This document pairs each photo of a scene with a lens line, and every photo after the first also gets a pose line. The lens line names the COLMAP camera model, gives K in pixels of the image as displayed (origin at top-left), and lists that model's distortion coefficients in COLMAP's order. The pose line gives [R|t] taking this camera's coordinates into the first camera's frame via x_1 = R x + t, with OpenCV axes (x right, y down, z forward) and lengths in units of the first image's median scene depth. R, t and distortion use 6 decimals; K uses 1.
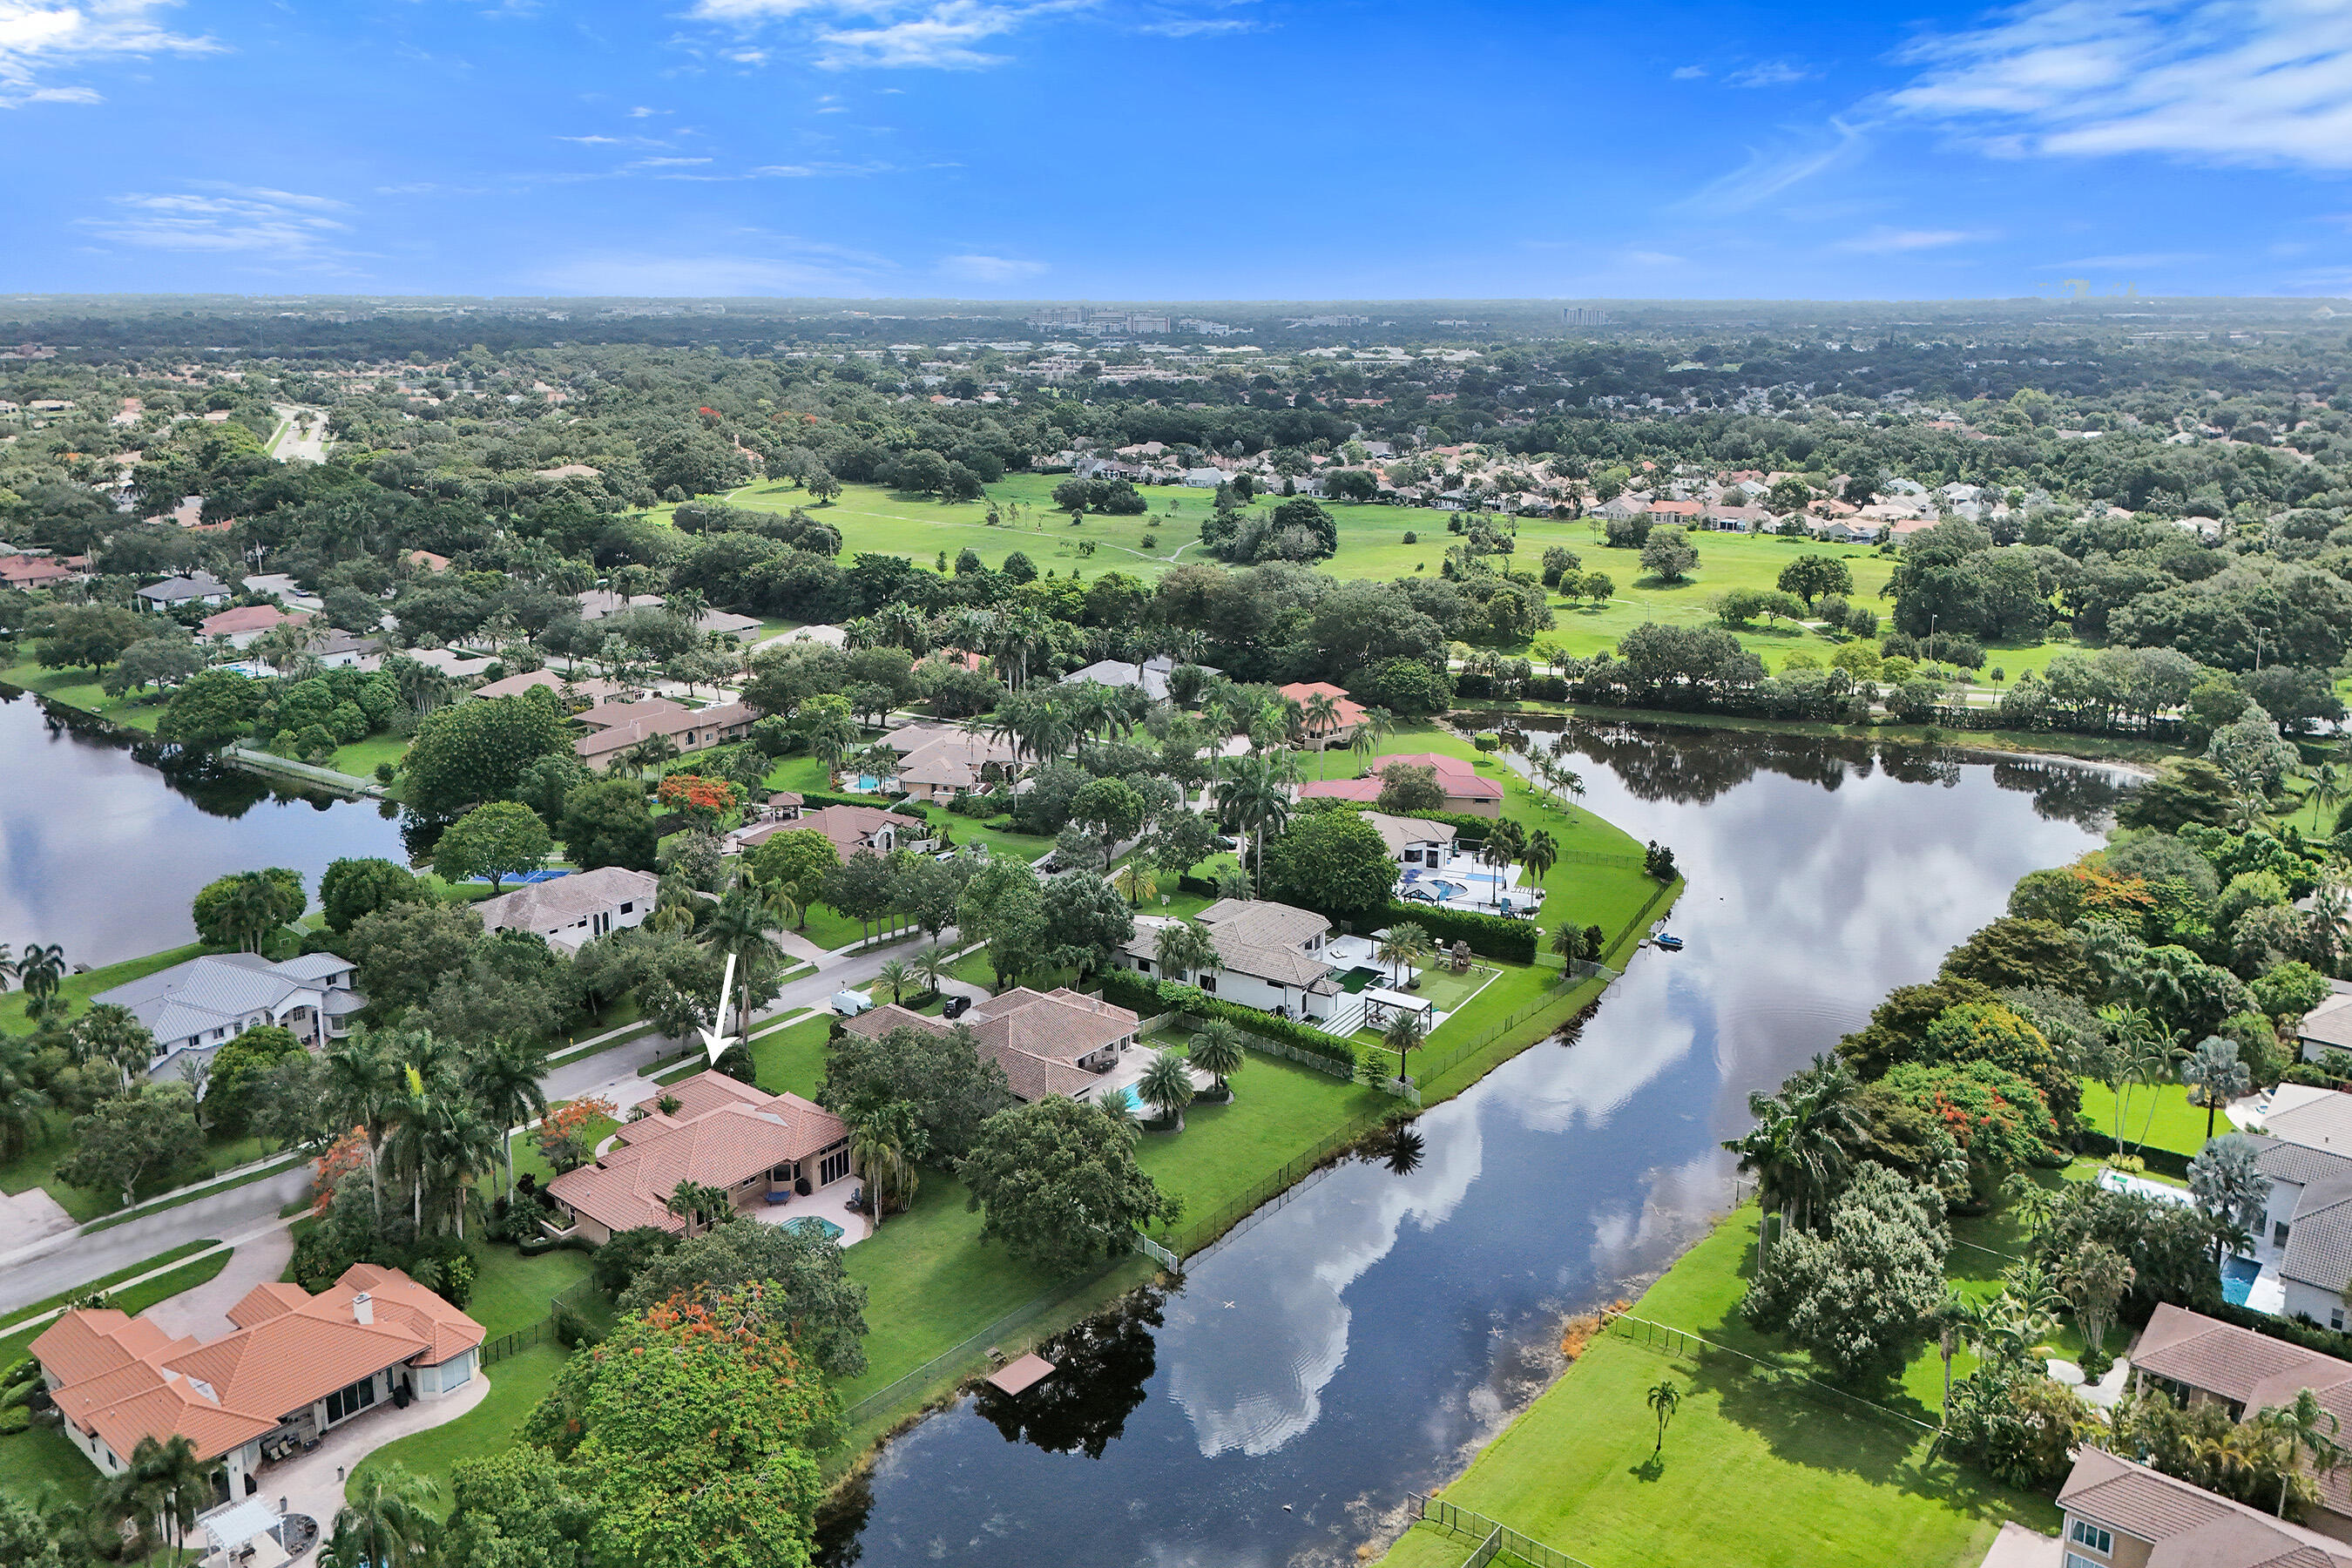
lens RADIAL K [[1750.3, 0, 1177.5], [0, 1750.3, 839.8], [0, 0, 1]] dist [0.119851, -0.116960]
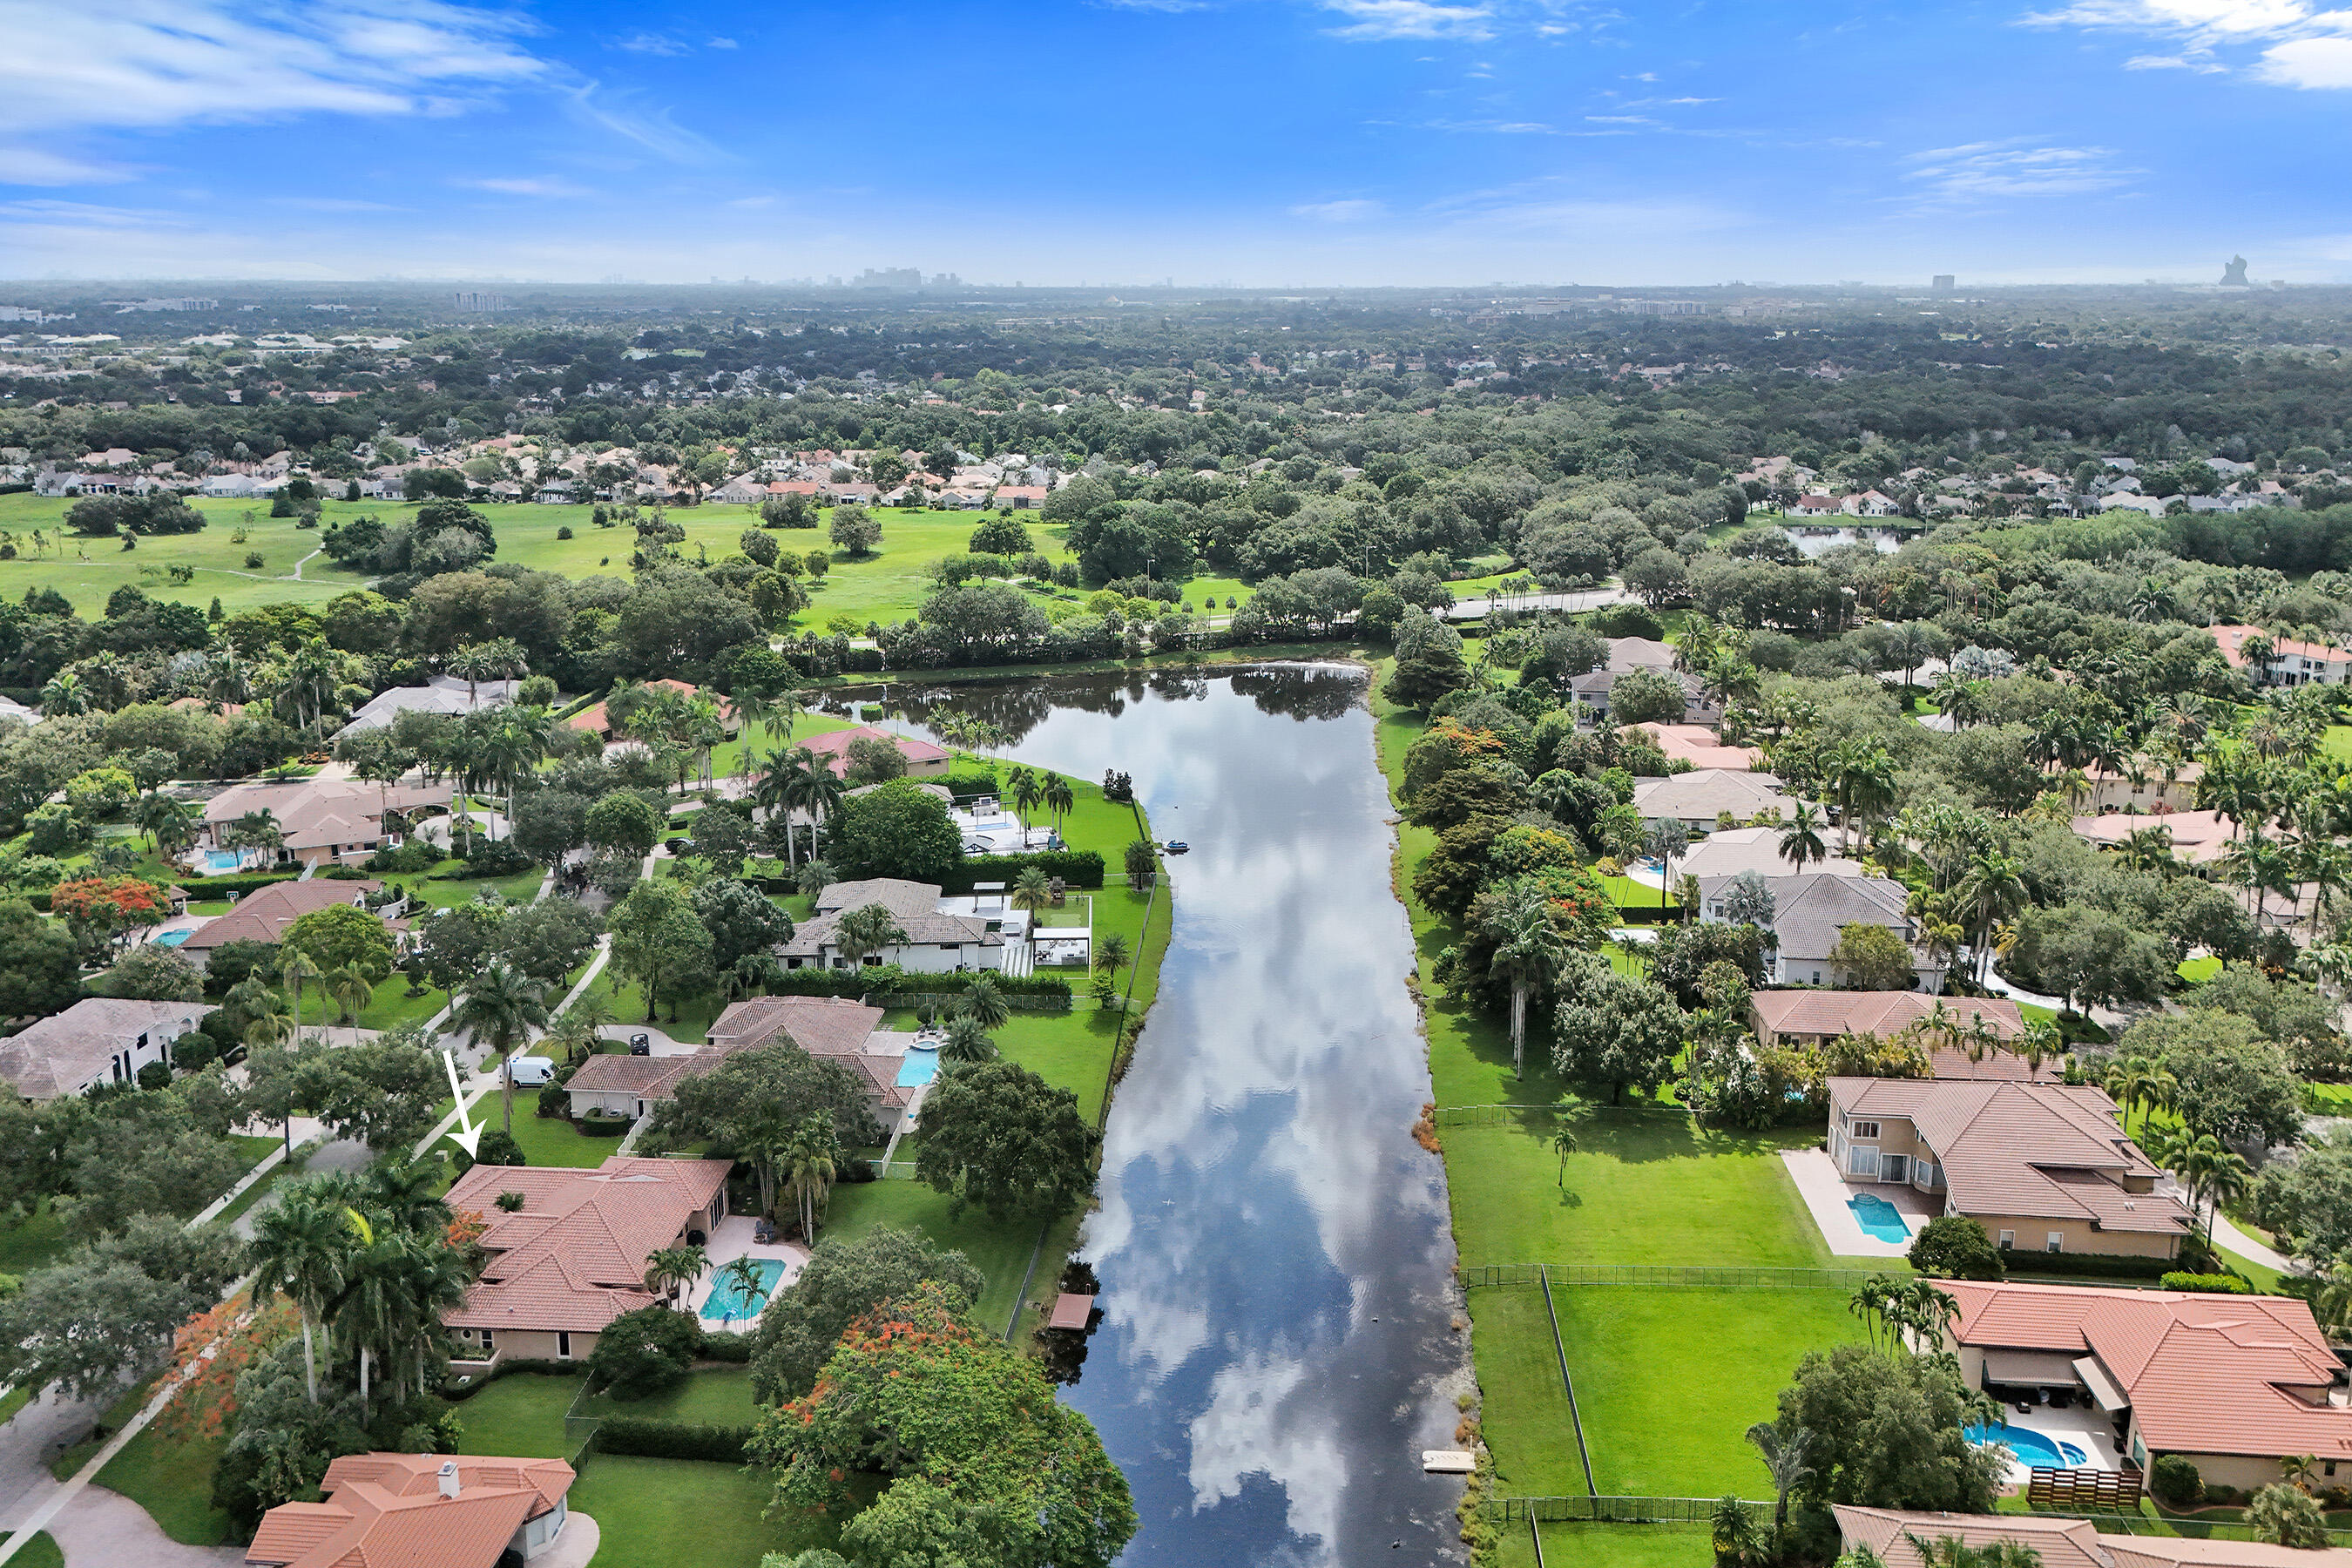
lens RADIAL K [[1750.3, 0, 1177.5], [0, 1750.3, 839.8], [0, 0, 1]] dist [0.119851, -0.116960]
pose [[0.813382, -0.182033, 0.552516, -0.252750], [0.178023, 0.982103, 0.061490, -0.012693], [-0.553821, 0.048346, 0.831231, 0.032001]]
